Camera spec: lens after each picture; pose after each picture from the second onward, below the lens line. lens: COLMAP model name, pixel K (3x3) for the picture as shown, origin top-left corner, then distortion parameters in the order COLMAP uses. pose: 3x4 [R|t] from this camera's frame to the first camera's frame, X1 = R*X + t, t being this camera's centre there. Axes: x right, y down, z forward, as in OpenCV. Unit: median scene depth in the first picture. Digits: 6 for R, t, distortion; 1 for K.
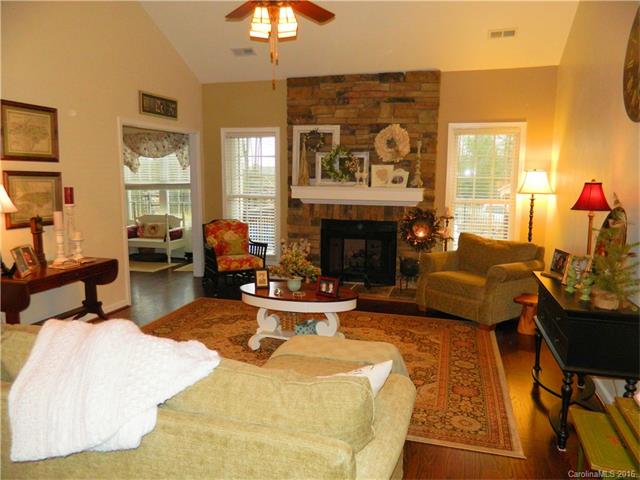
lens RADIAL K [[475.8, 0, 320.0], [0, 475.8, 240.0], [0, 0, 1]] dist [0.001846, -0.001703]
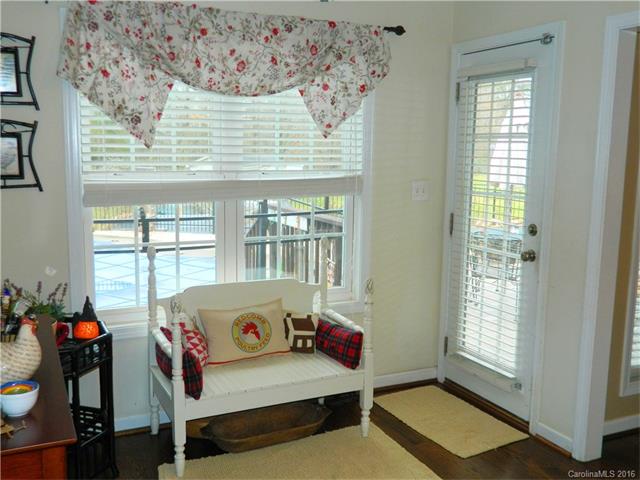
lens RADIAL K [[643.1, 0, 320.0], [0, 643.1, 240.0], [0, 0, 1]] dist [0.003858, 0.000885]
pose [[0.749689, -0.096818, 0.654670, -0.672810], [0.083932, 0.995162, 0.051059, -0.114044], [-0.656446, 0.016670, 0.754188, 0.767997]]
